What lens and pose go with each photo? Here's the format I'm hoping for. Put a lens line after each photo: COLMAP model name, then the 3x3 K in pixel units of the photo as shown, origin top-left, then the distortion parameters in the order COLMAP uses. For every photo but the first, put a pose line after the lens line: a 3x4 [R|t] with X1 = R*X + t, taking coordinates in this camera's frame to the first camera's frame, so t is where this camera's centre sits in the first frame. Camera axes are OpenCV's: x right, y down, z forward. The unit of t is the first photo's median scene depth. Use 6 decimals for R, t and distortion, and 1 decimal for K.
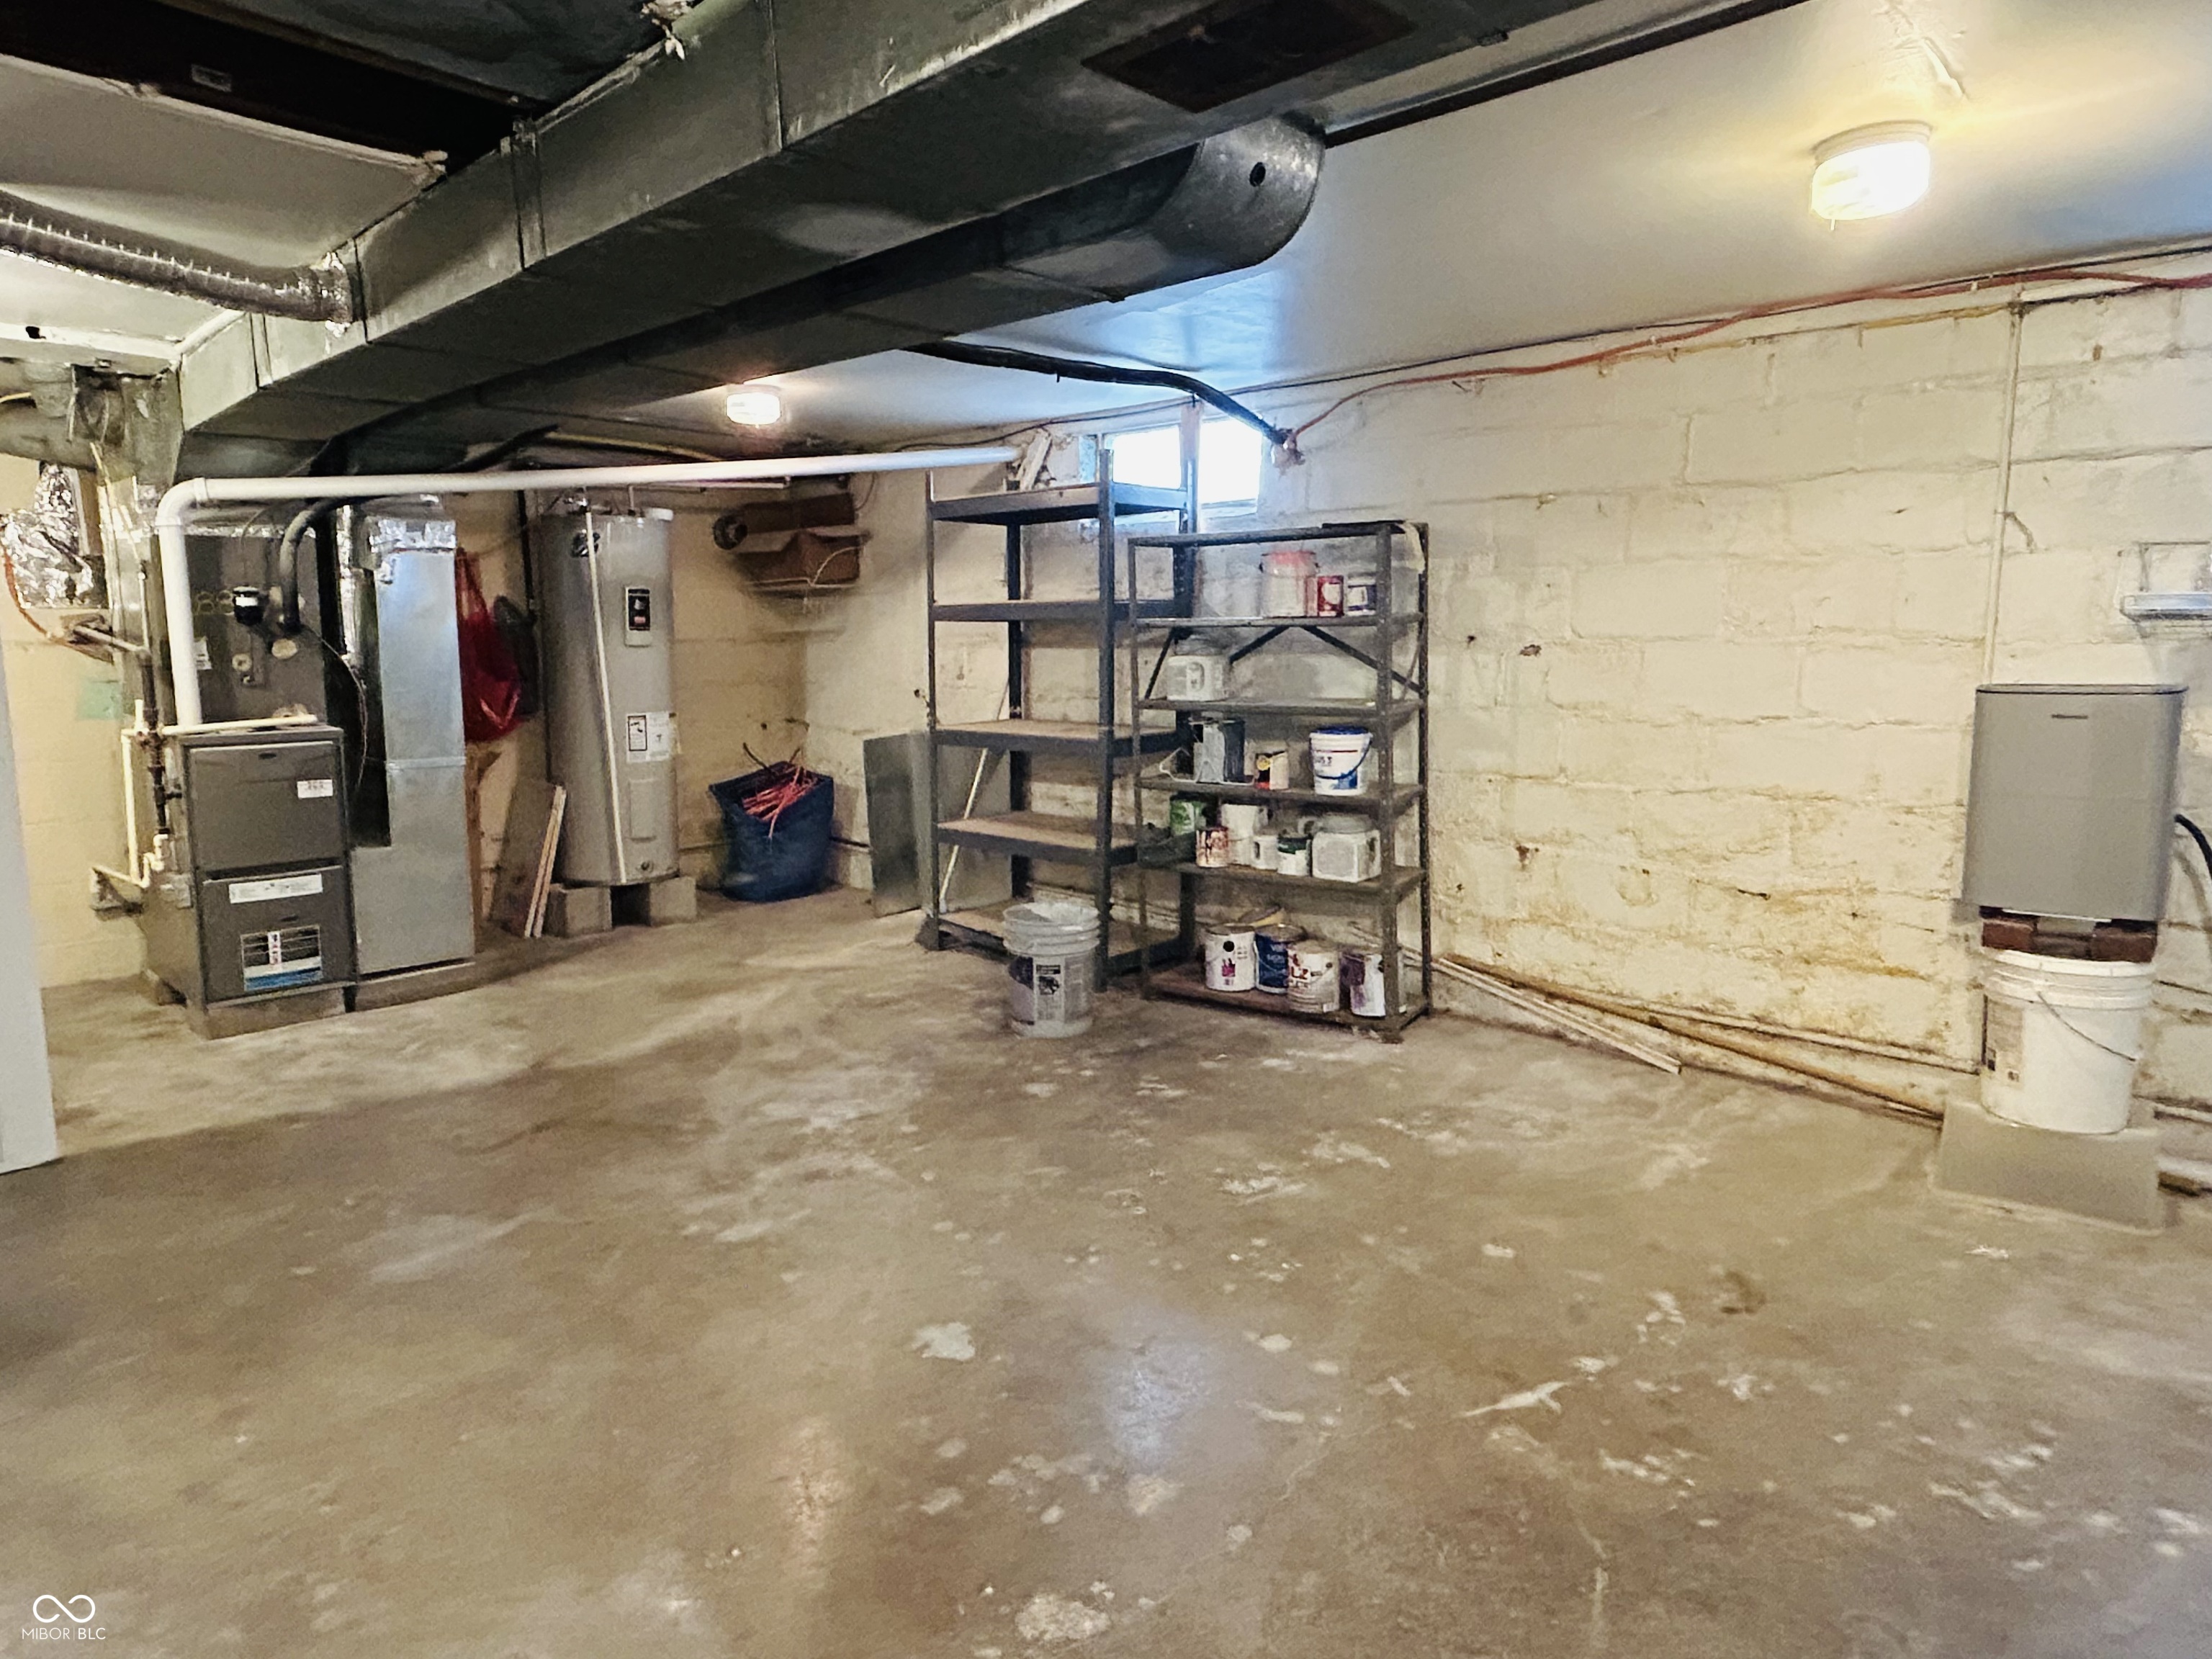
lens RADIAL K [[1334.1, 0, 1106.0], [0, 1334.1, 829.5], [0, 0, 1]] dist [-0.002692, -0.001843]
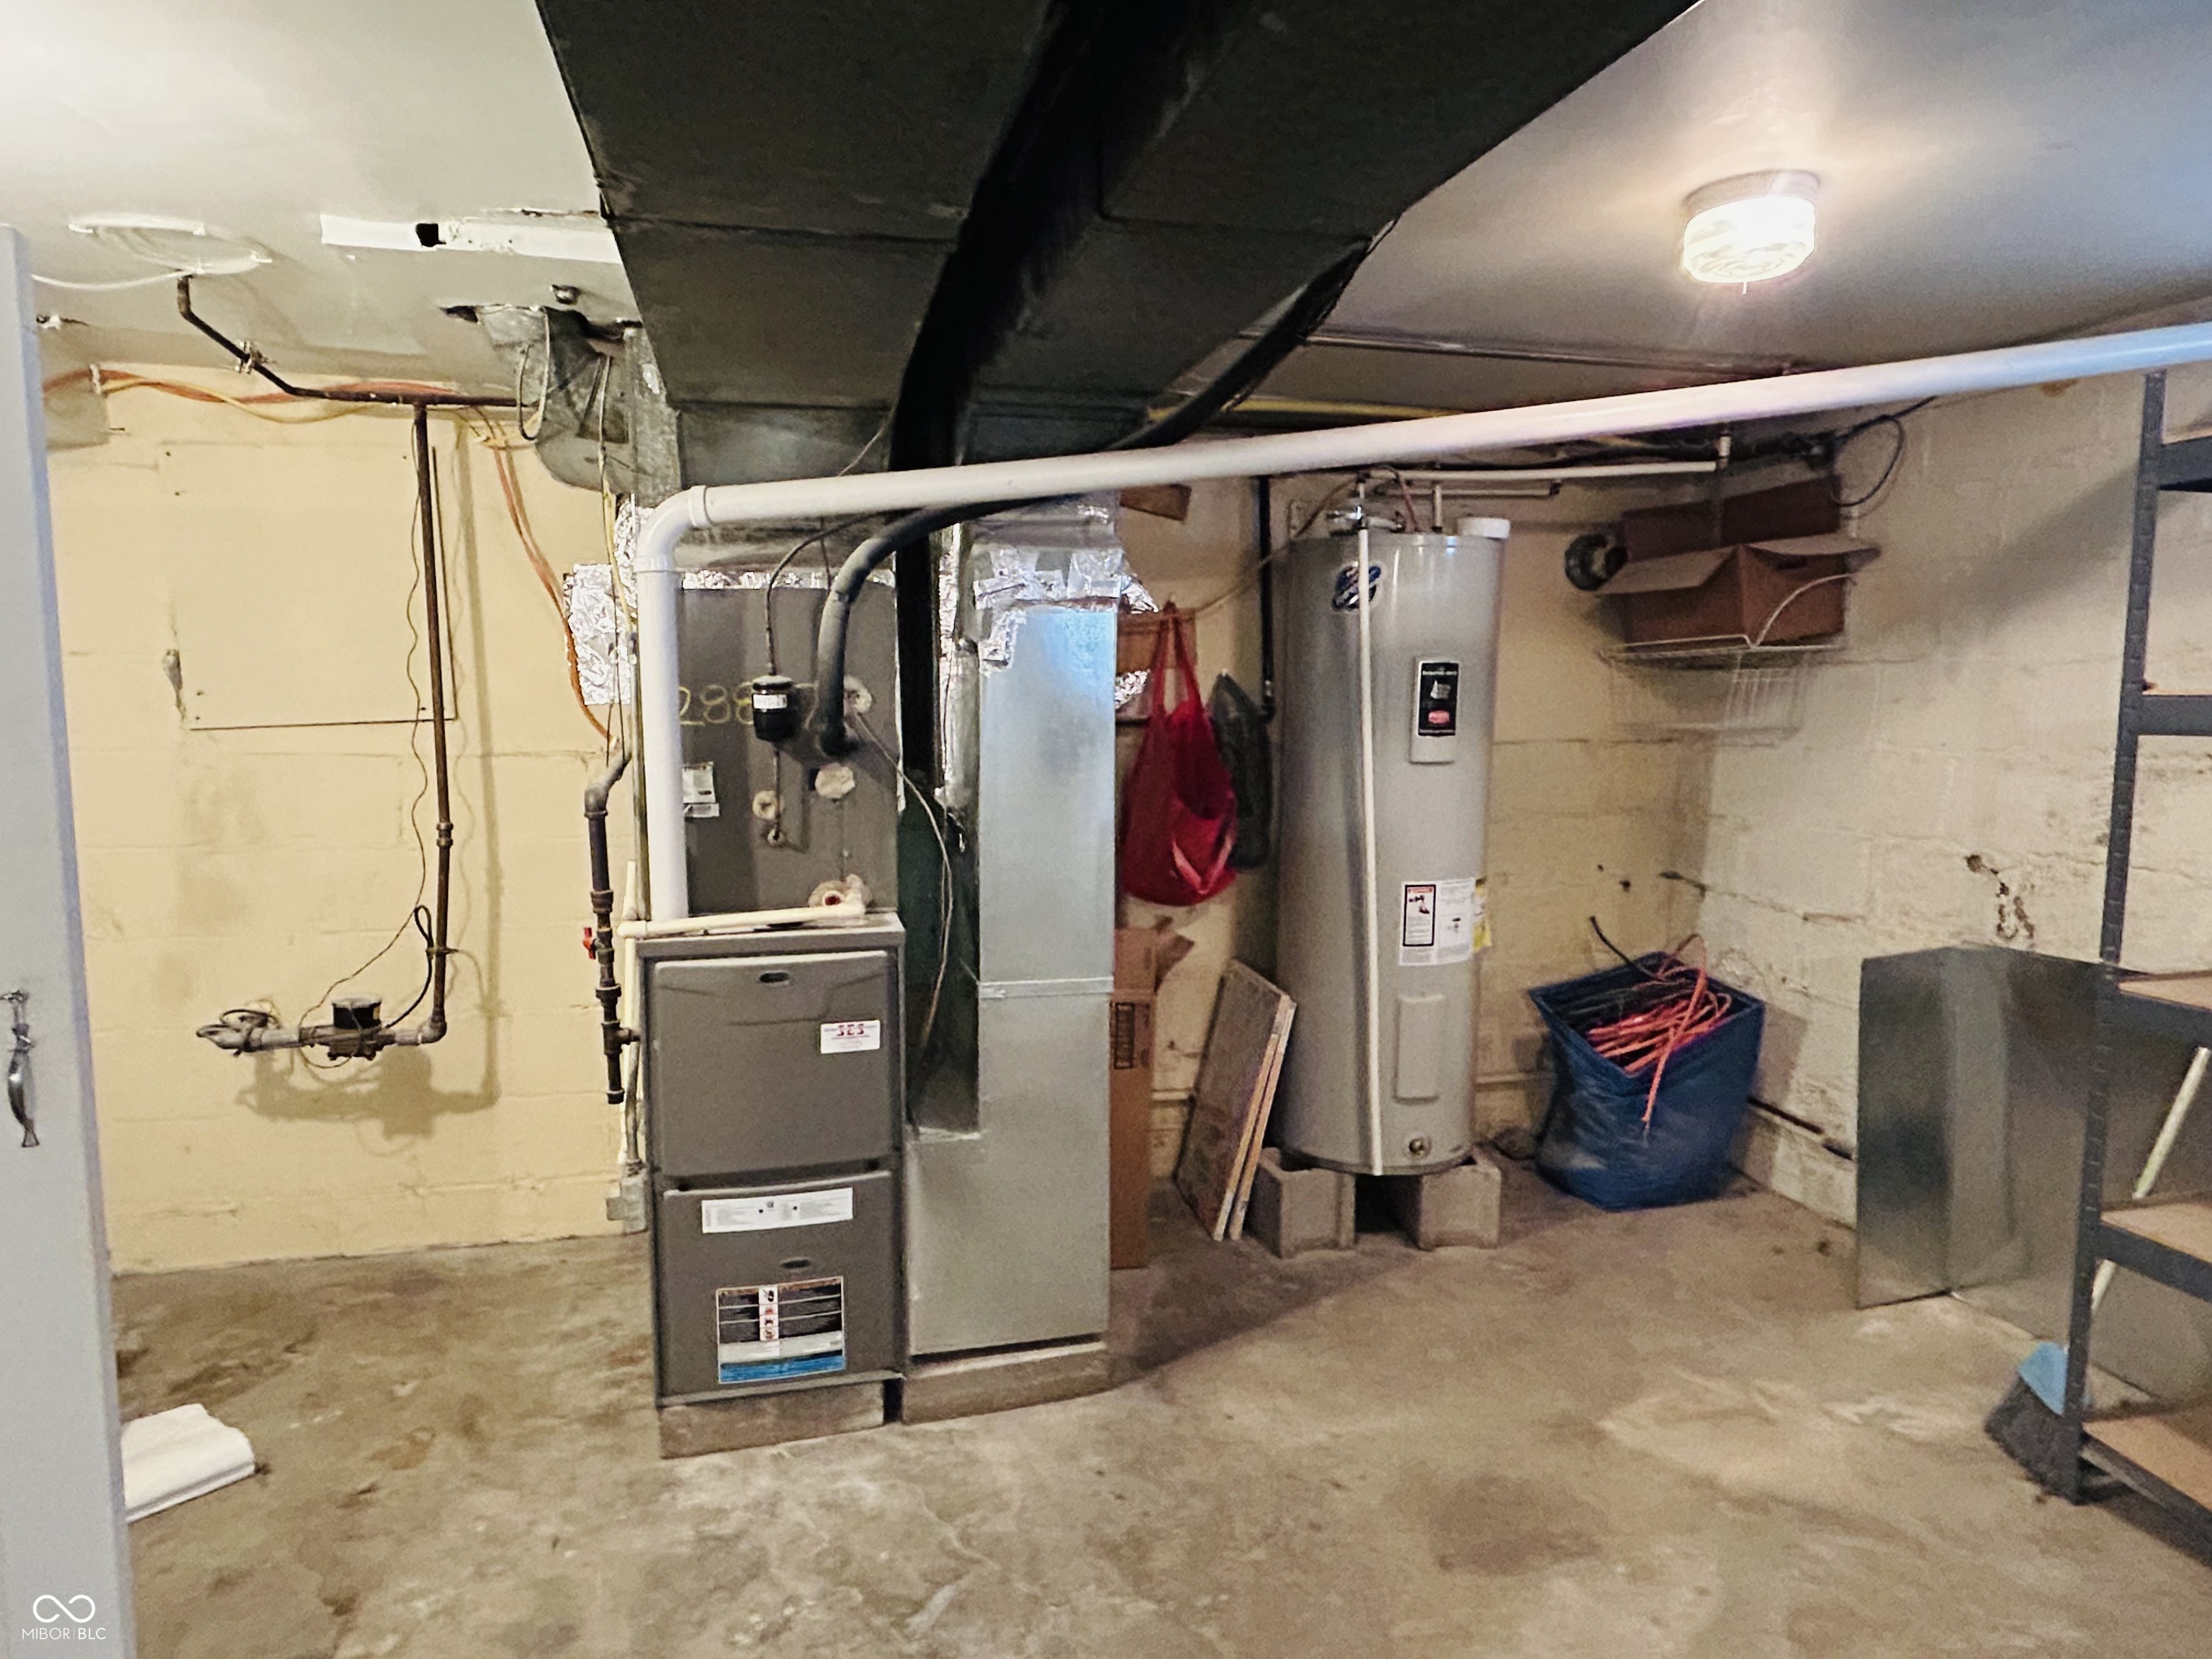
lens RADIAL K [[1334.1, 0, 1106.0], [0, 1334.1, 829.5], [0, 0, 1]] dist [-0.002692, -0.001843]
pose [[0.844566, 0.053476, -0.532775, -0.169309], [-0.075788, 0.996922, -0.020077, -0.089845], [0.530061, 0.057335, 0.846019, 0.462670]]
